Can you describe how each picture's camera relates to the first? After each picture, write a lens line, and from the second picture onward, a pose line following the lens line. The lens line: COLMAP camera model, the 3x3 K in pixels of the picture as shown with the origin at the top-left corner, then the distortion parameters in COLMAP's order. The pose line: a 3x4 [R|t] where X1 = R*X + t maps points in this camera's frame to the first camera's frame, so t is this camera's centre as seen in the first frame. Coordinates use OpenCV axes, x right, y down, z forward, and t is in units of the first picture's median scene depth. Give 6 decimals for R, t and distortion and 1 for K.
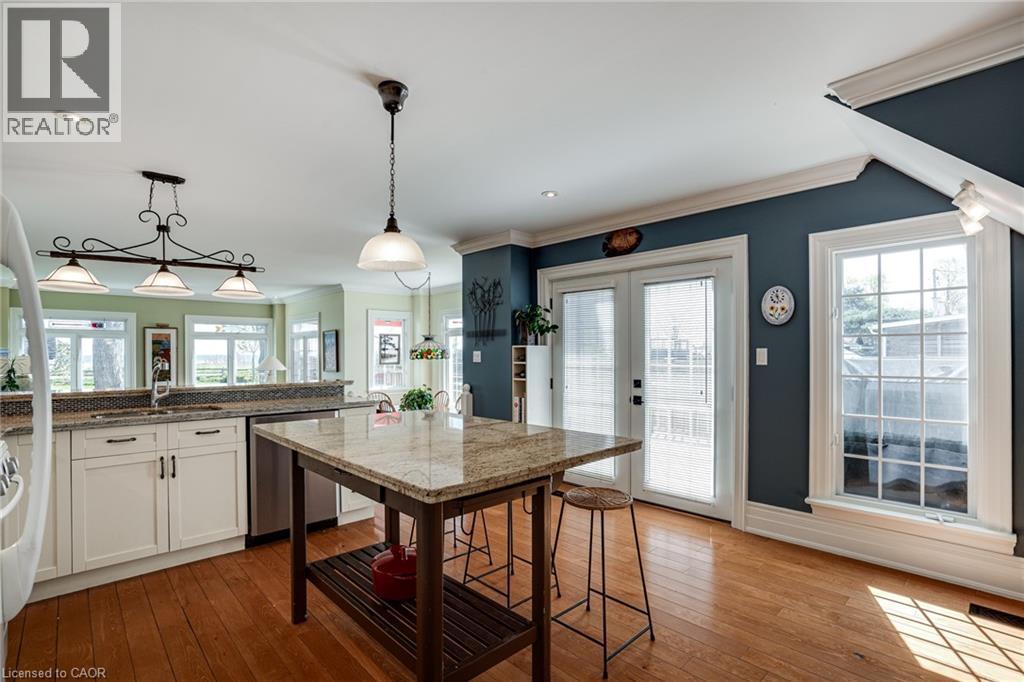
lens RADIAL K [[486.1, 0, 495.4], [0, 486.1, 353.0], [0, 0, 1]] dist [-0.018897, 0.013851]
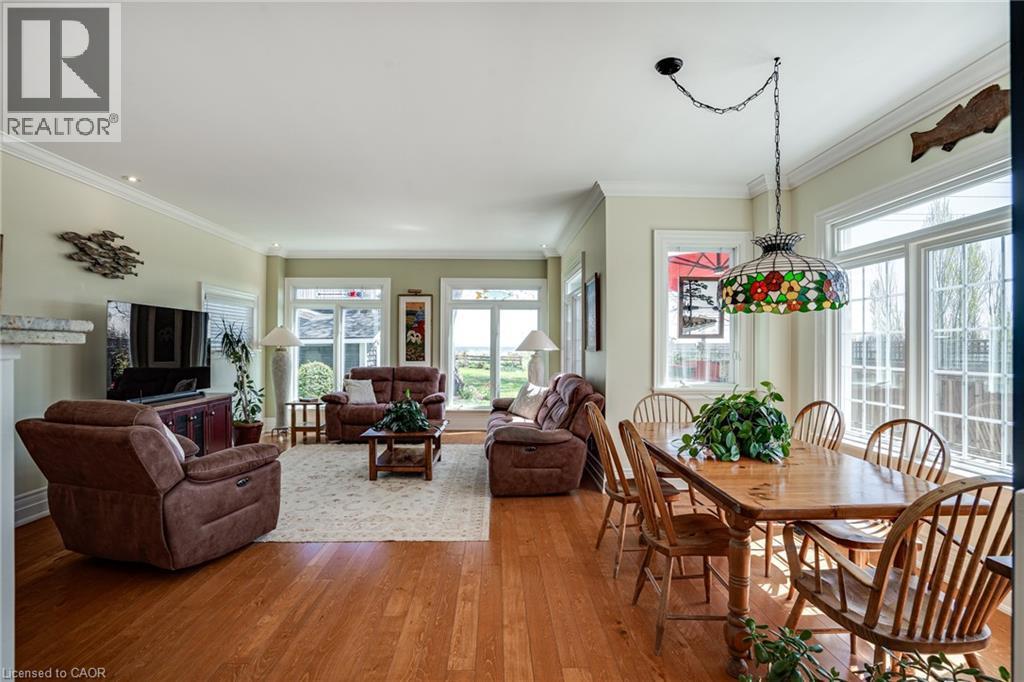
lens RADIAL K [[485.4, 0, 508.2], [0, 485.4, 343.8], [0, 0, 1]] dist [-0.064340, 0.030898]
pose [[0.766228, 0.002911, -0.642562, -0.054631], [-0.005846, 0.999980, -0.002441, 0.032724], [0.642542, 0.005627, 0.766229, 0.515631]]
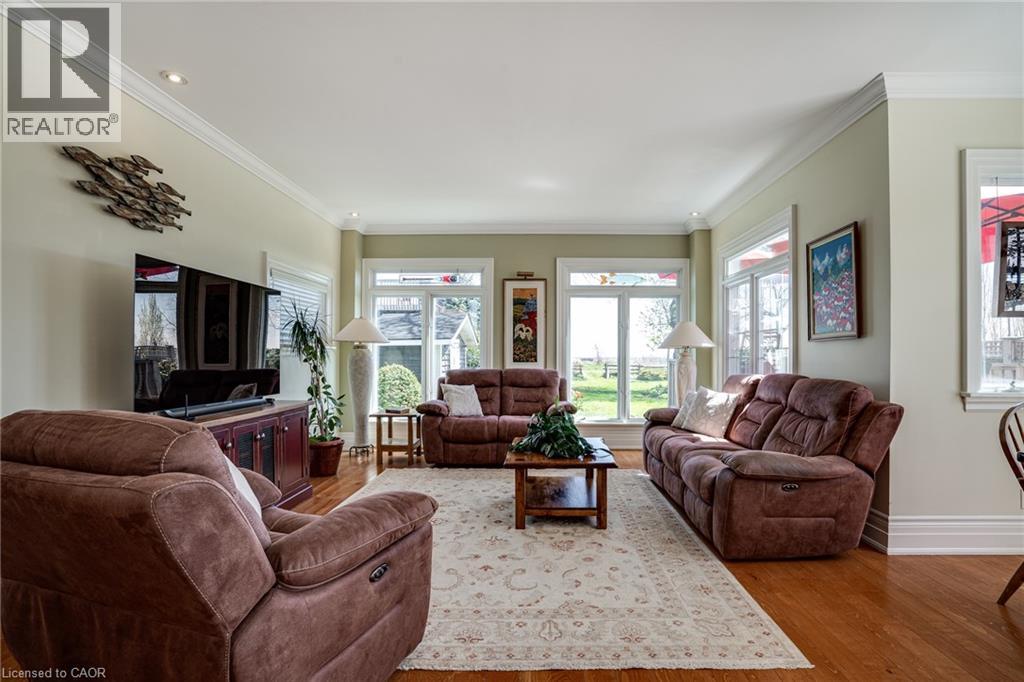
lens RADIAL K [[490.5, 0, 530.3], [0, 490.5, 356.1], [0, 0, 1]] dist [-0.063996, 0.028251]
pose [[0.736797, 0.005069, -0.676095, -0.262036], [-0.005322, 0.999984, 0.001698, 0.052920], [0.676093, 0.002347, 0.736813, 0.563166]]
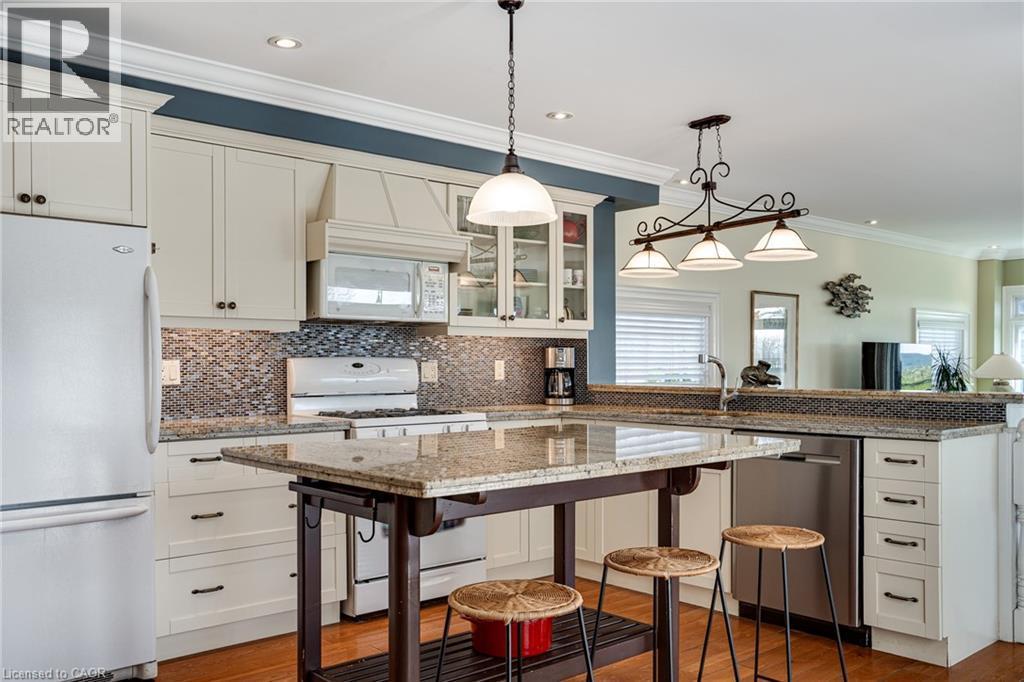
lens RADIAL K [[887.8, 0, 504.0], [0, 887.8, 374.6], [0, 0, 1]] dist [-0.002969, 0.012921]
pose [[-0.004342, 0.017164, -0.999843, 0.290637], [0.002709, 0.999849, 0.017152, 0.010197], [0.999987, -0.002635, -0.004388, 0.246353]]
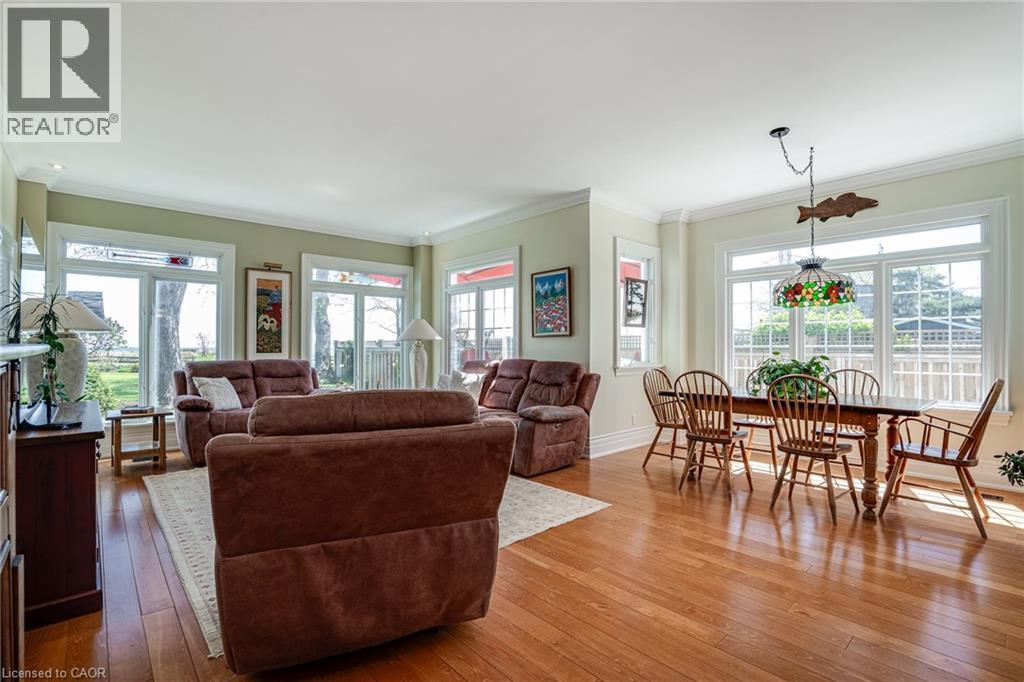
lens RADIAL K [[479.8, 0, 514.1], [0, 479.8, 345.0], [0, 0, 1]] dist [-0.055850, 0.019325]
pose [[0.999922, 0.005312, 0.011260, -0.399075], [-0.005256, 0.999974, -0.004965, 0.052939], [-0.011286, 0.004906, 0.999924, 0.391444]]
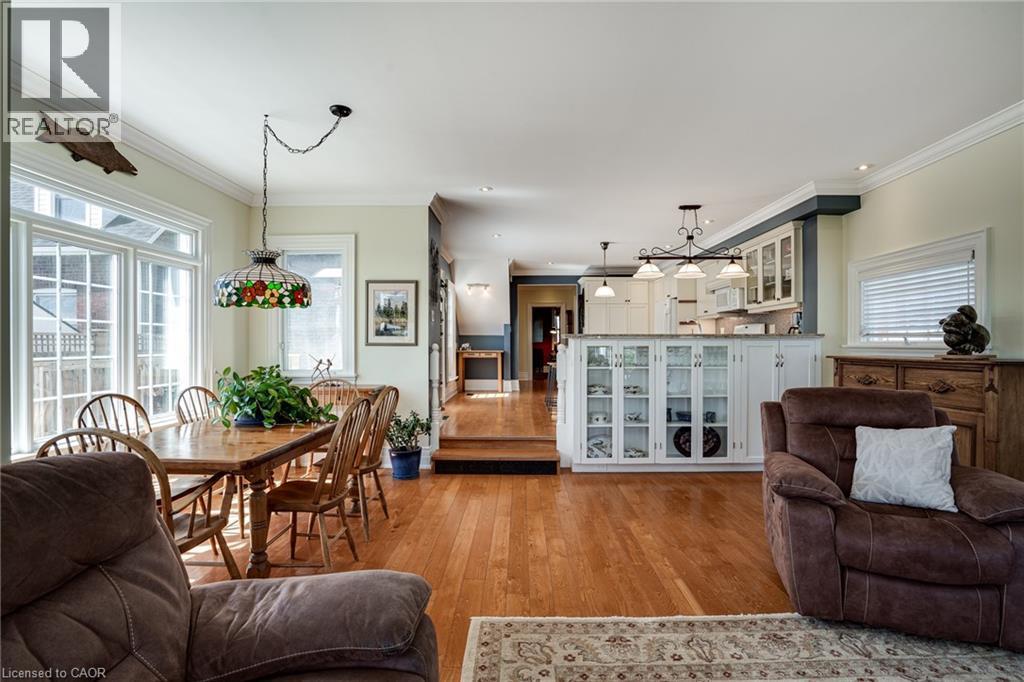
lens RADIAL K [[479.8, 0, 514.1], [0, 479.8, 345.0], [0, 0, 1]] dist [-0.055850, 0.019325]
pose [[-0.736802, 0.002338, 0.676105, -0.498143], [0.003982, 0.999992, 0.000882, 0.040480], [-0.676097, 0.003342, -0.736805, 0.968104]]
